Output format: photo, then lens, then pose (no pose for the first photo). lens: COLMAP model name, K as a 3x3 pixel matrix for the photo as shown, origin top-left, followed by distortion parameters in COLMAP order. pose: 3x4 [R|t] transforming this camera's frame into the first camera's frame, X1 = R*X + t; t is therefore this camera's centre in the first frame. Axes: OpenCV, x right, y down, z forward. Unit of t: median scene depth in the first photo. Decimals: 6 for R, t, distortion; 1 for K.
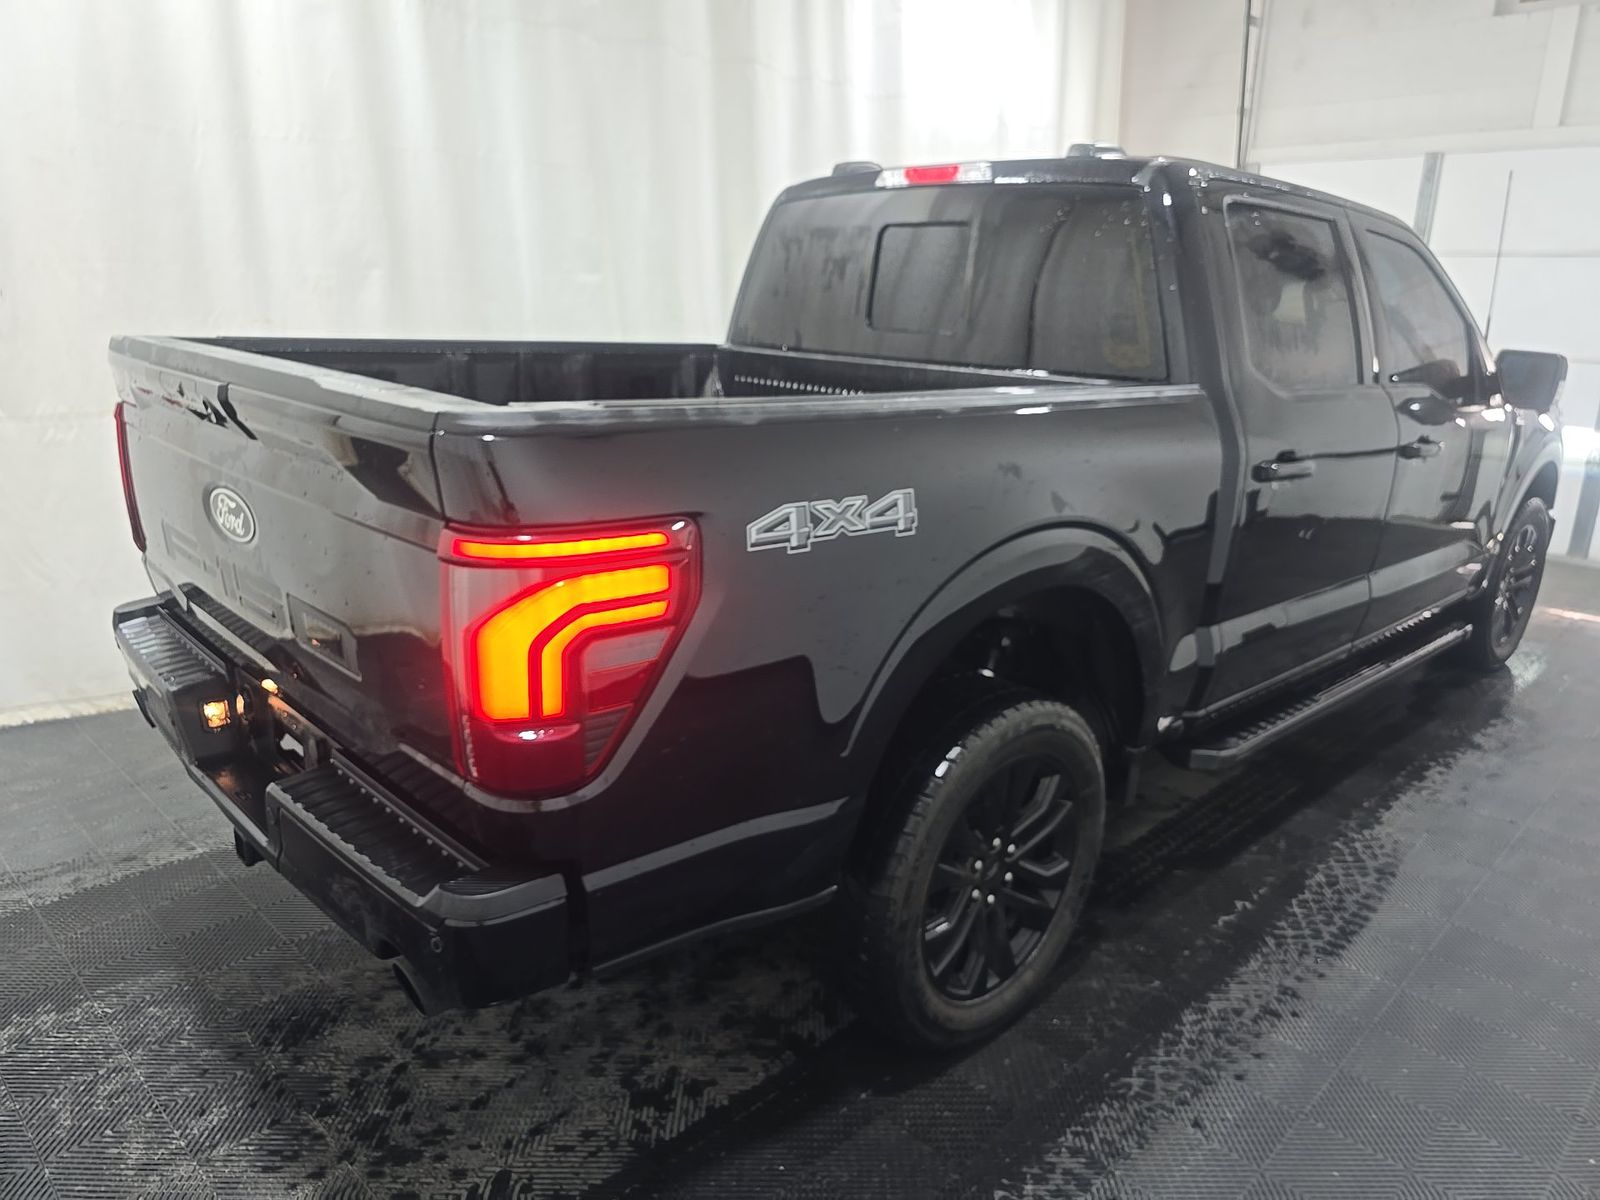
lens RADIAL K [[1091.6, 0, 821.9], [0, 1091.6, 599.2], [0, 0, 1]] dist [0.070528, -0.055450]
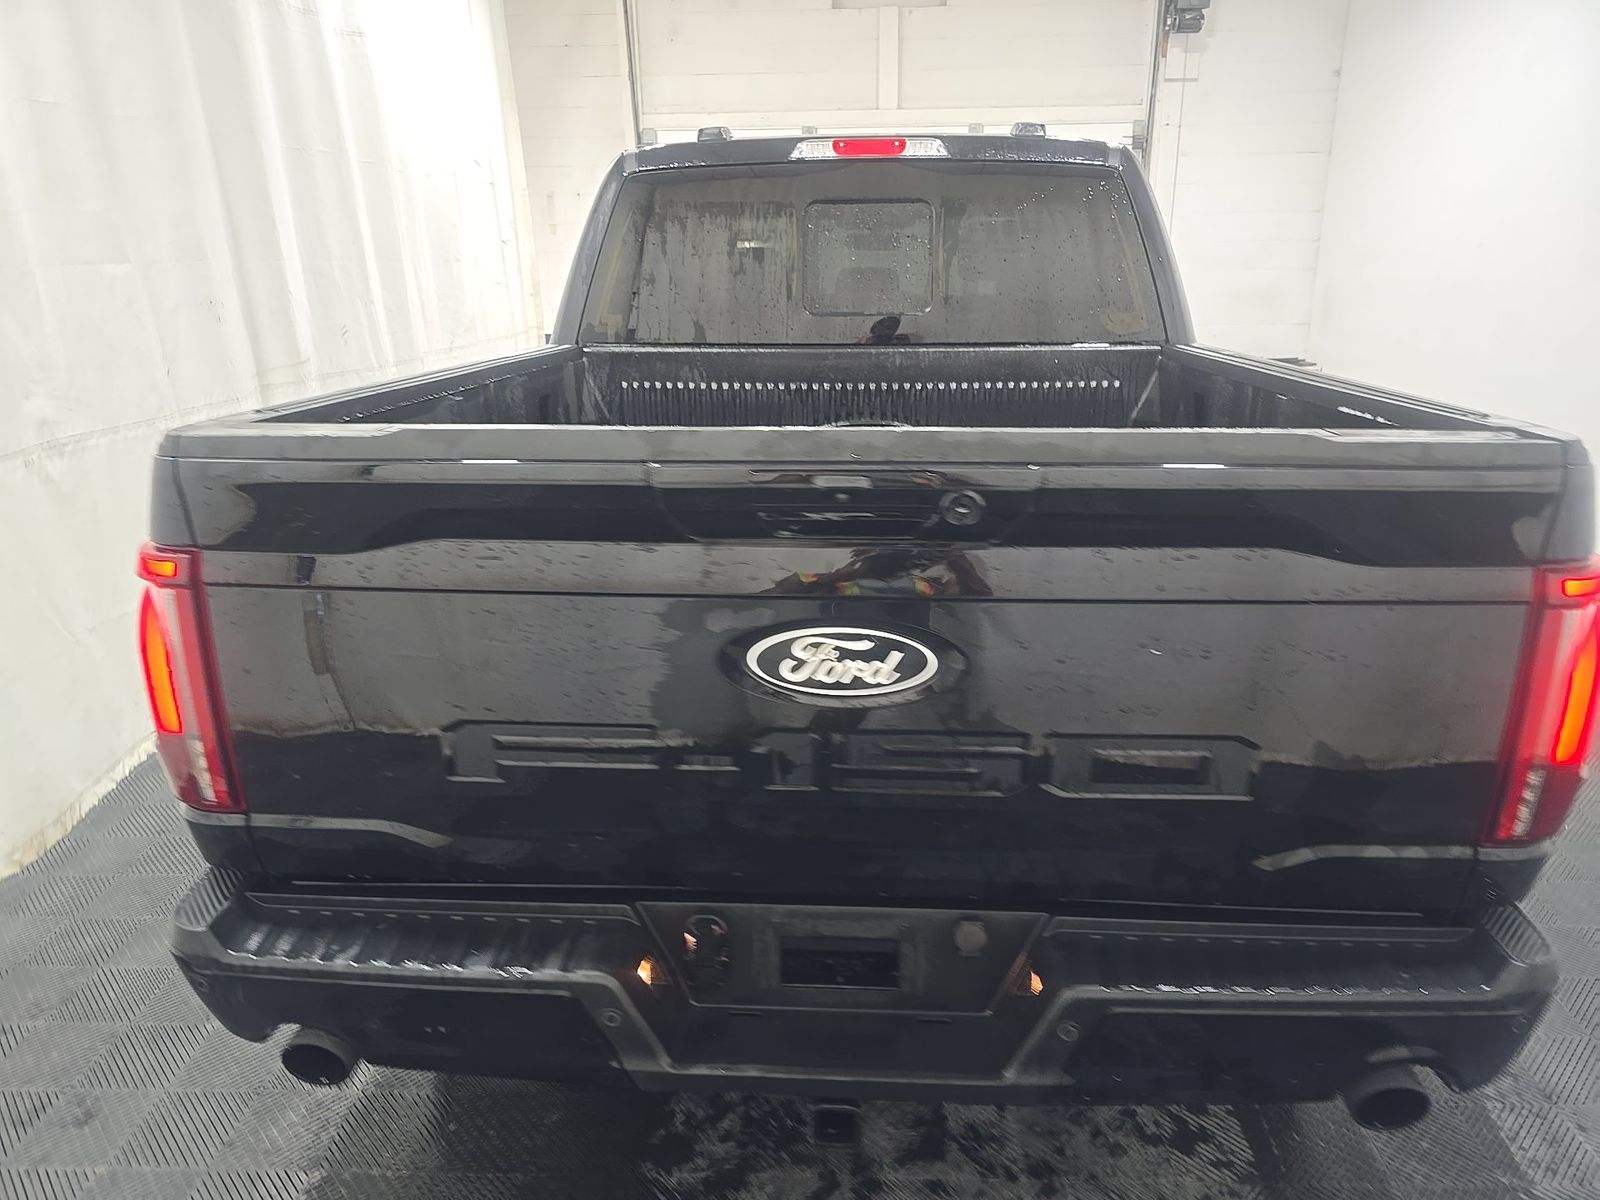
lens RADIAL K [[1104.0, 0, 800.0], [0, 1104.0, 600.0], [0, 0, 1]] dist [0.045616, -0.055019]
pose [[0.734563, -0.238170, 0.635368, -0.691196], [0.214852, 0.969834, 0.115152, -0.139379], [-0.643627, 0.051924, 0.763576, 0.350827]]
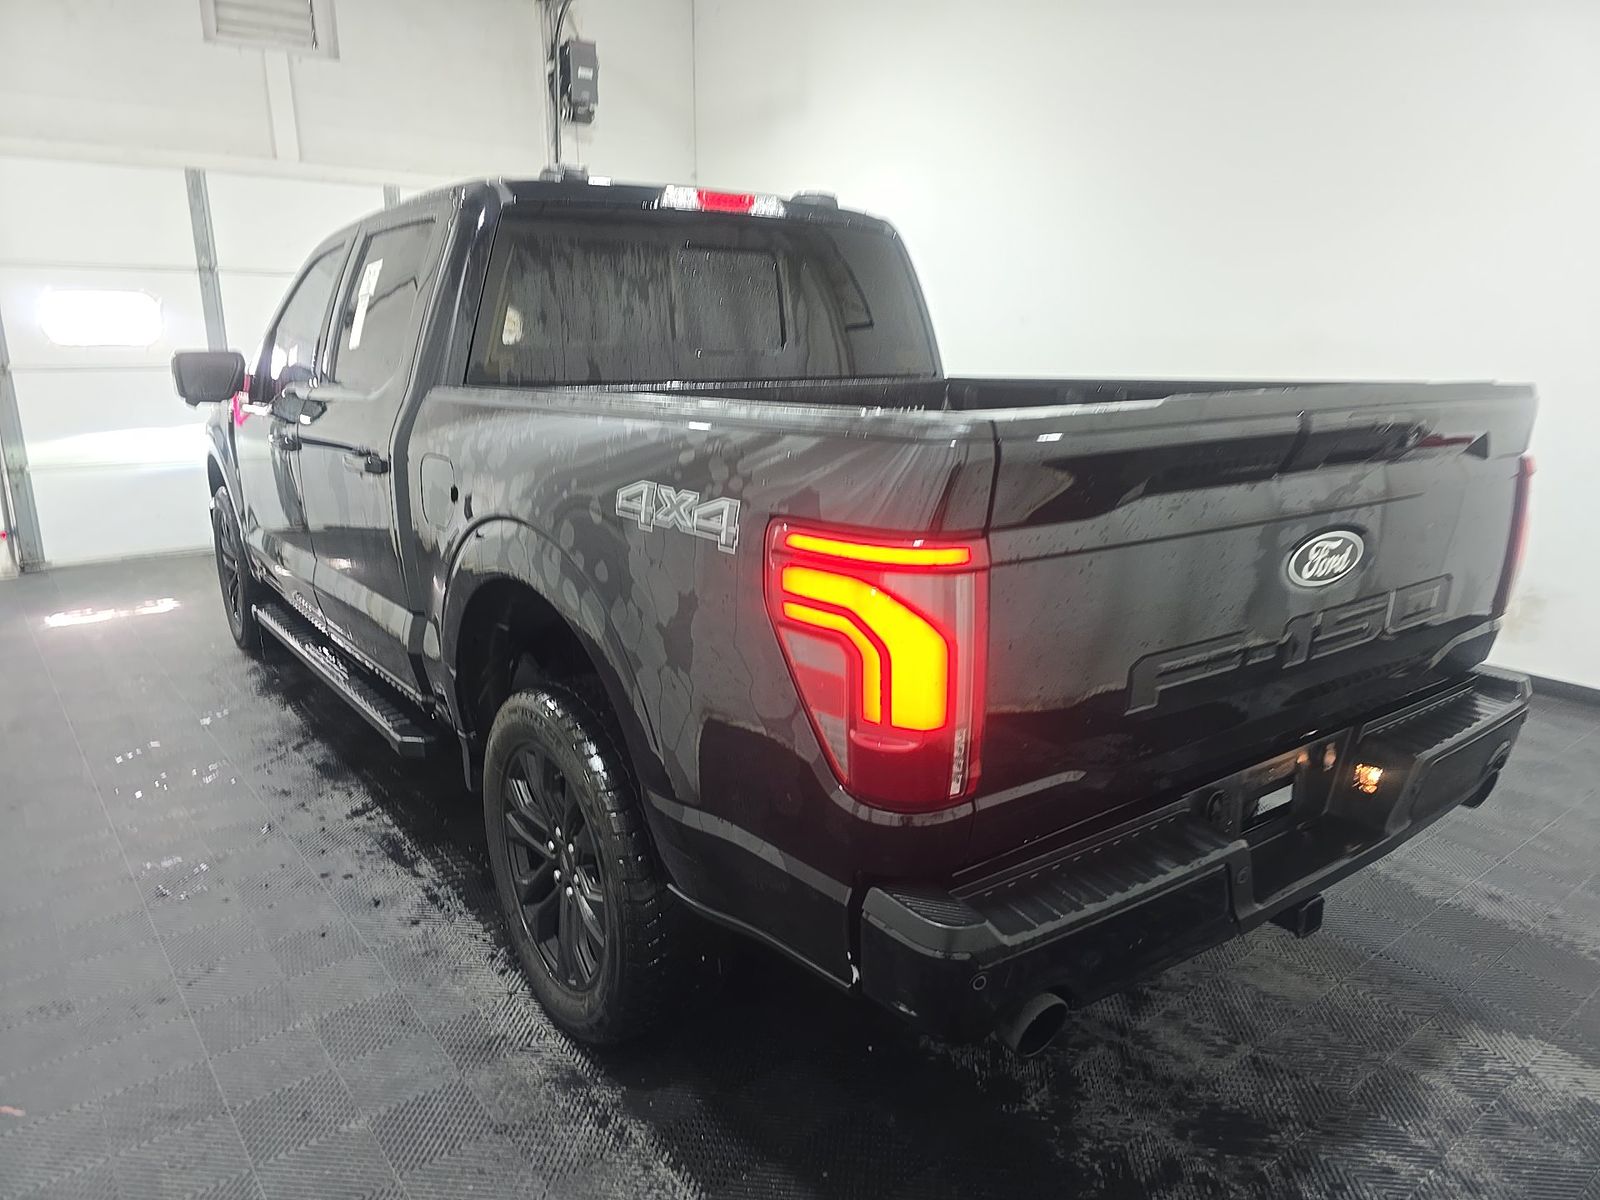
lens RADIAL K [[1104.9, 0, 800.0], [0, 1104.9, 600.0], [0, 0, 1]] dist [0.076534, -0.052990]
pose [[0.109006, -0.260693, 0.959248, -1.068298], [0.270945, 0.936252, 0.223654, -0.268049], [-0.956403, 0.235524, 0.172691, 0.902125]]
